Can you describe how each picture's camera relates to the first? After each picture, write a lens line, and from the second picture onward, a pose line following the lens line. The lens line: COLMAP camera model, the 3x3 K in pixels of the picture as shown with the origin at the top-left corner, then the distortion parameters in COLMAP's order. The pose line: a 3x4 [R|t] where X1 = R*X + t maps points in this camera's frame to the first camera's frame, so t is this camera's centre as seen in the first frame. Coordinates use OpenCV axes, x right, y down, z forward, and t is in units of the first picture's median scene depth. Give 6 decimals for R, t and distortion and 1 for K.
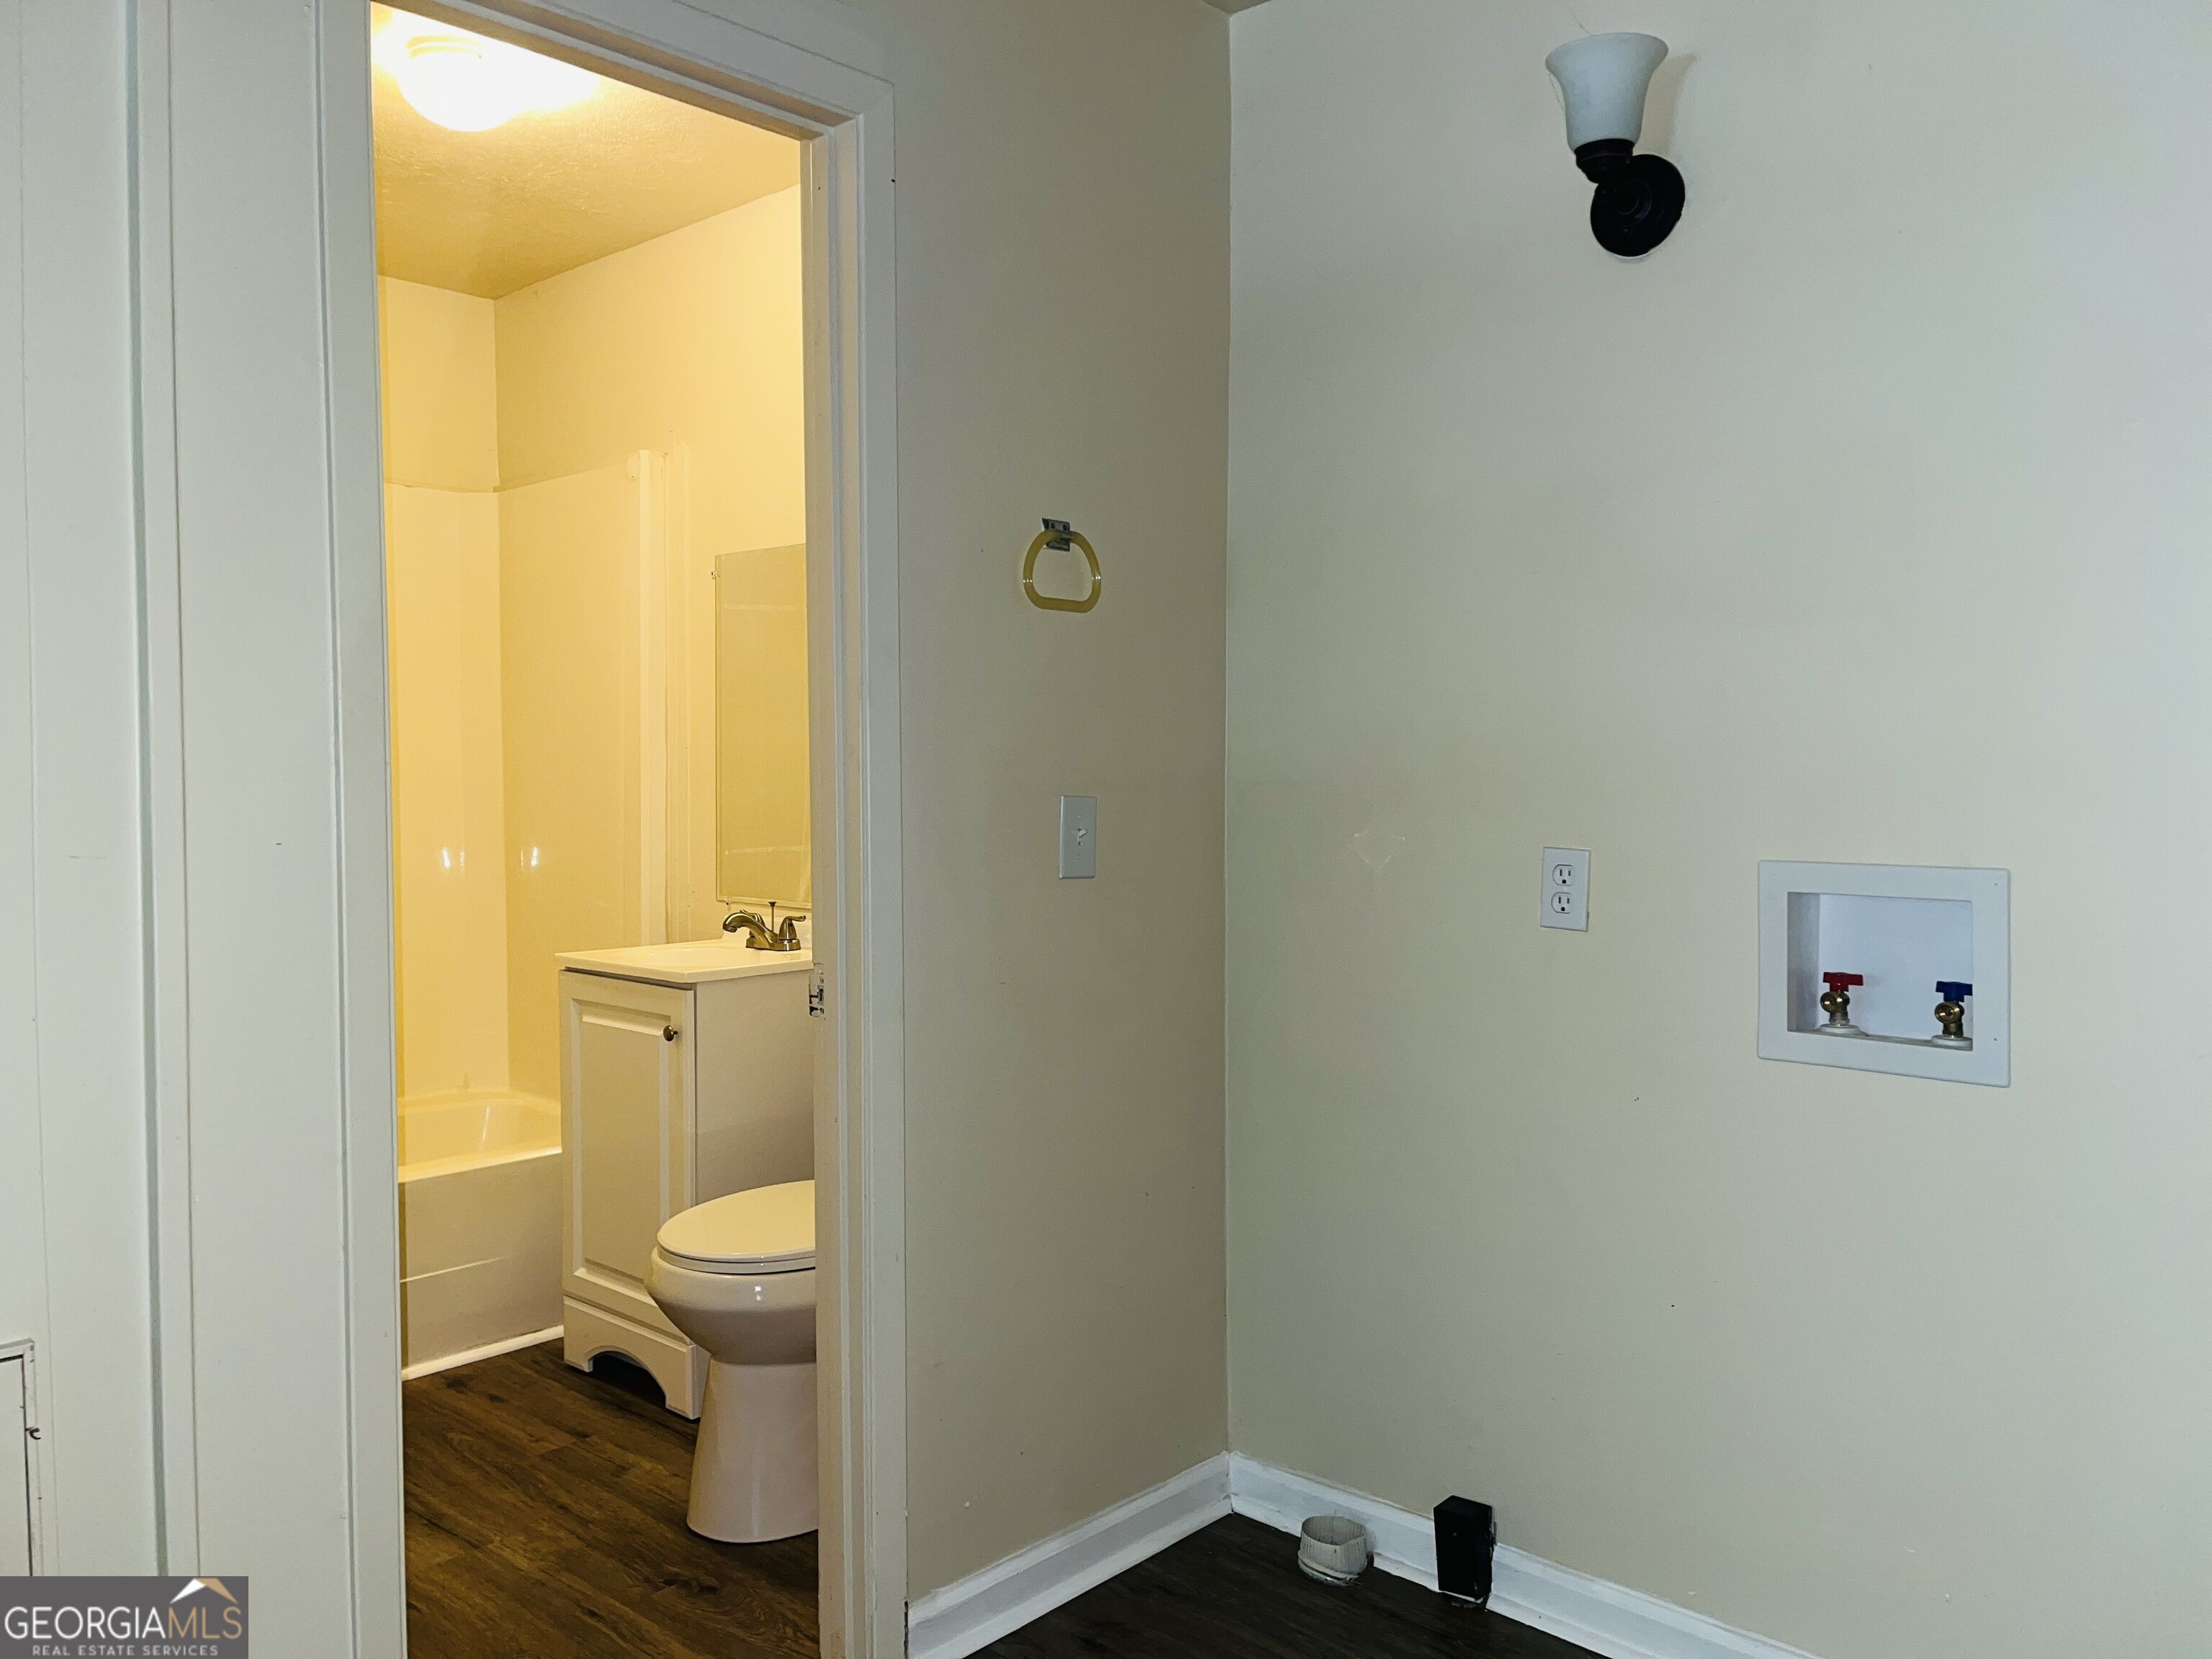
lens RADIAL K [[1671.4, 0, 1103.3], [0, 1671.4, 853.4], [0, 0, 1]] dist [0.101543, -0.115169]
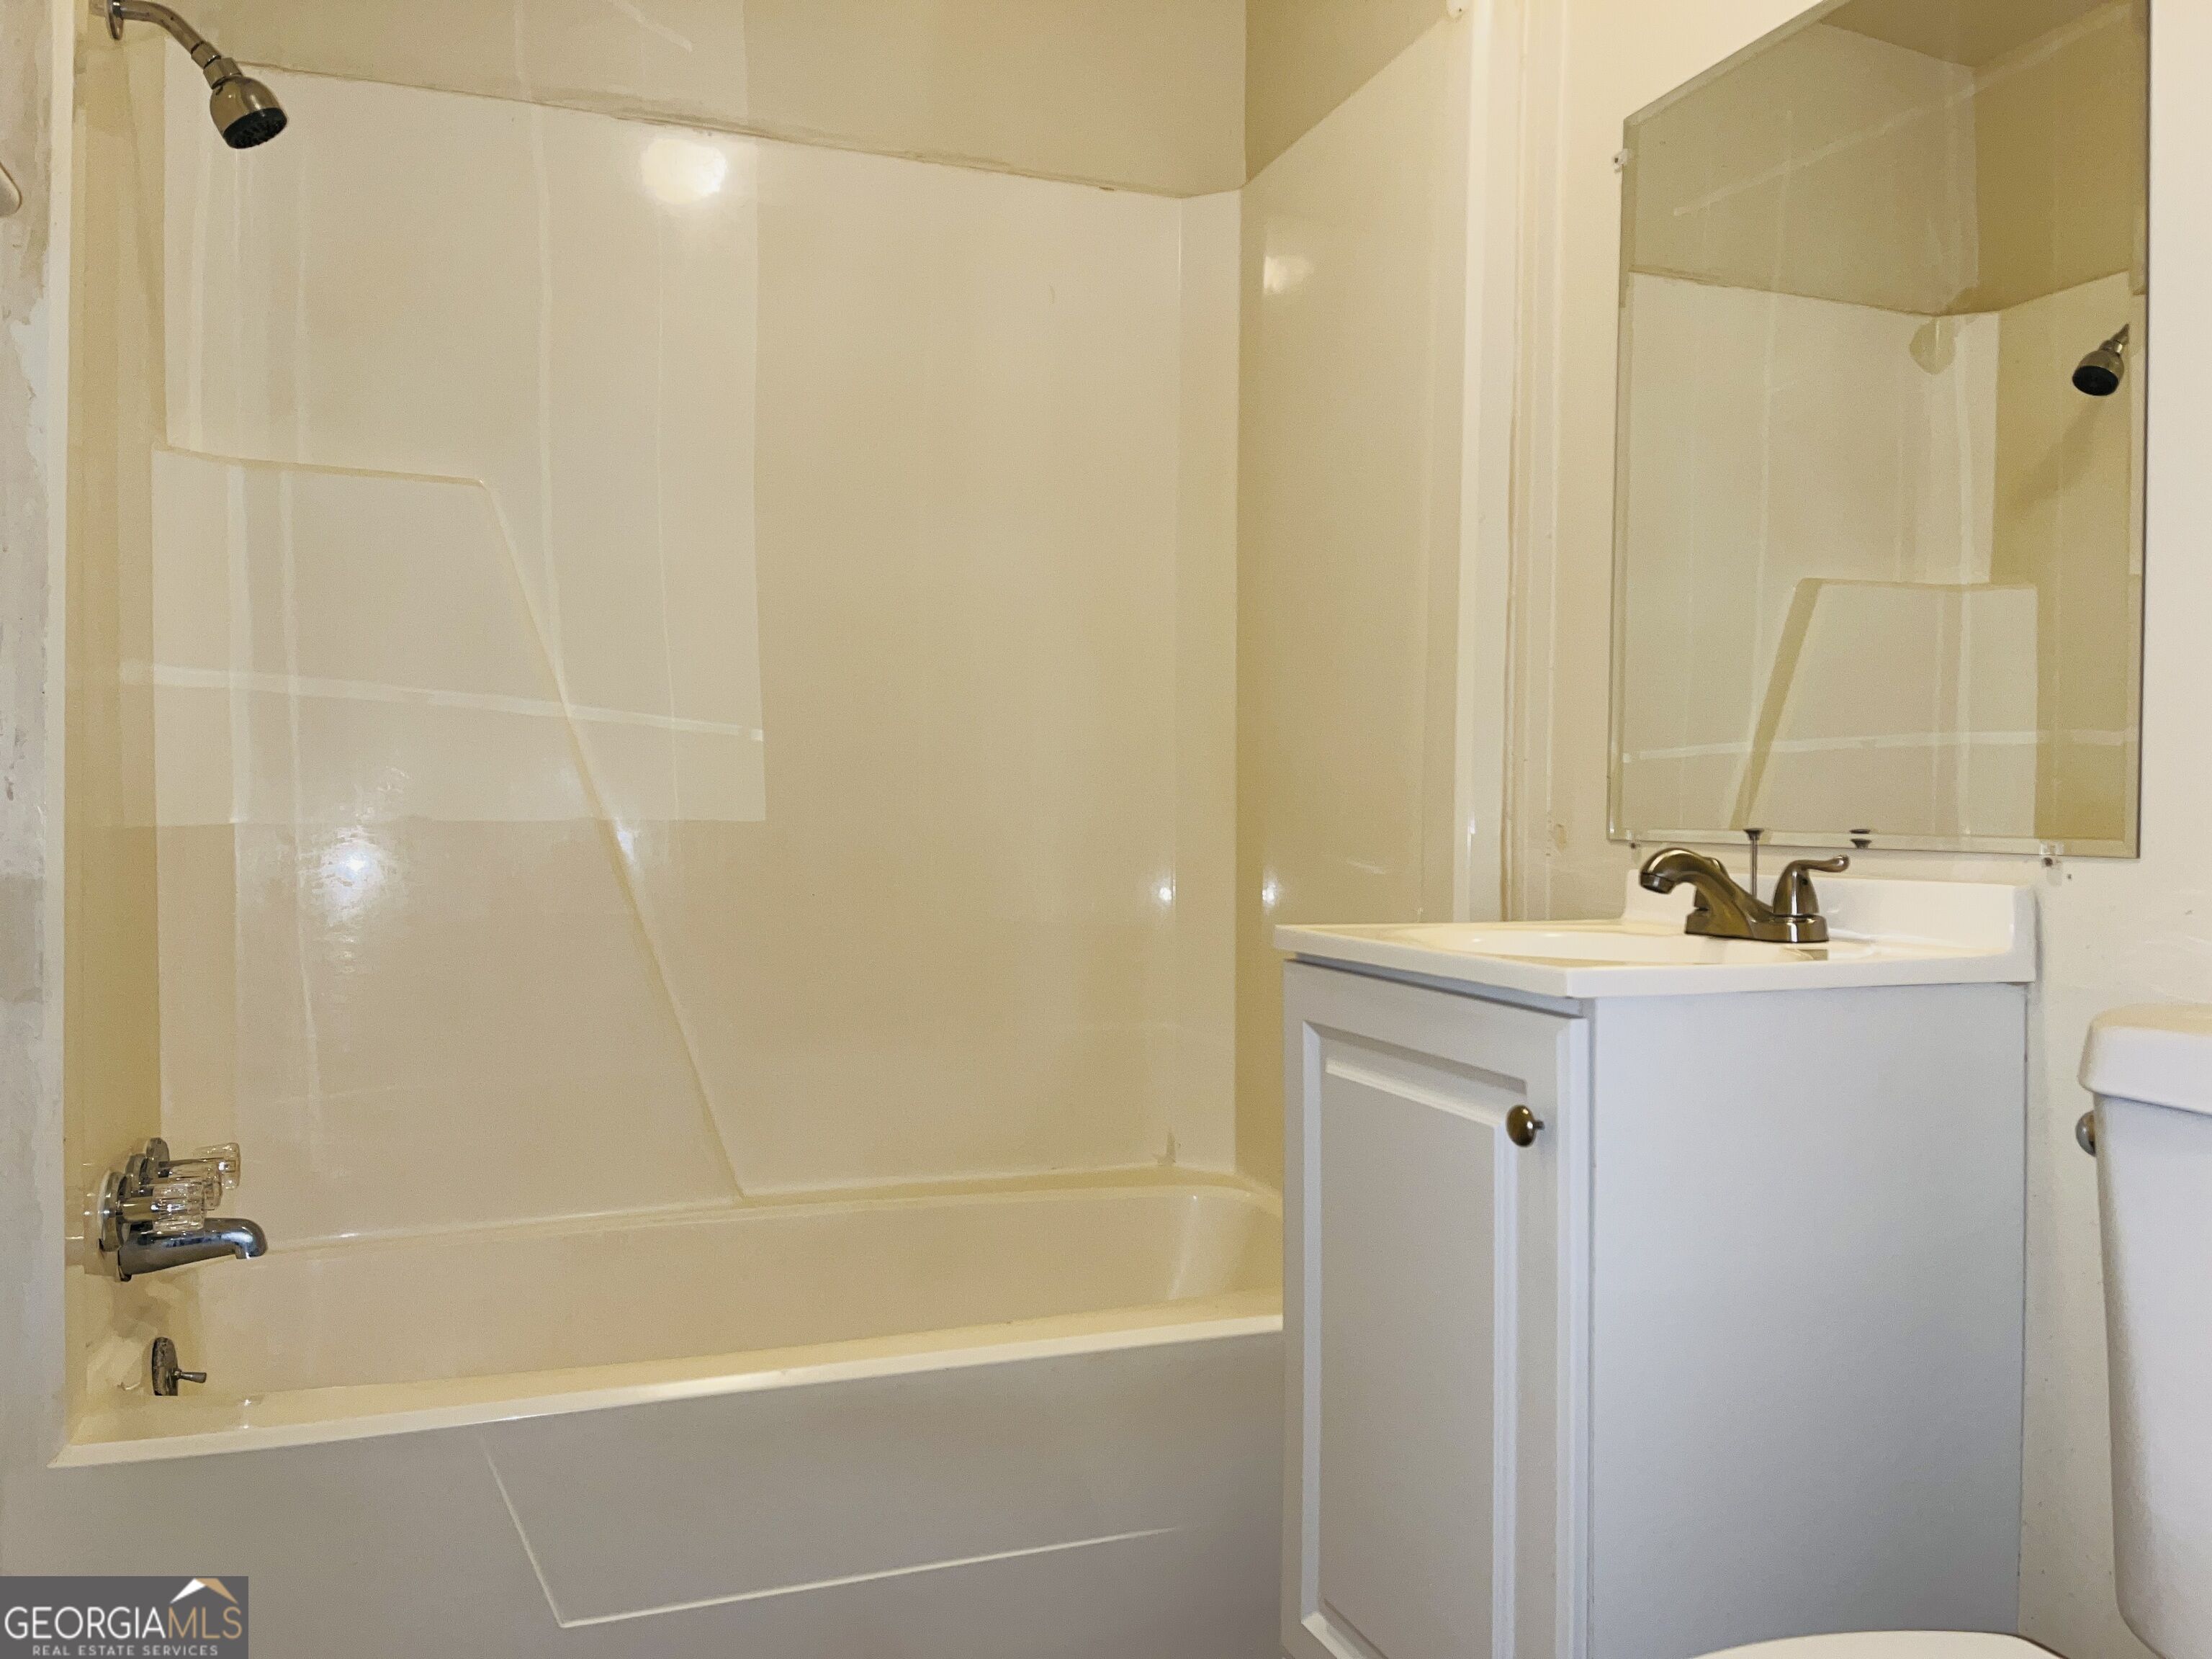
lens RADIAL K [[1669.6, 0, 1068.9], [0, 1669.6, 832.4], [0, 0, 1]] dist [0.055438, -0.031649]
pose [[0.880359, 0.008853, -0.474225, -0.145194], [-0.026285, 0.999200, -0.030141, 0.046834], [0.473579, 0.039000, 0.879887, 0.528483]]
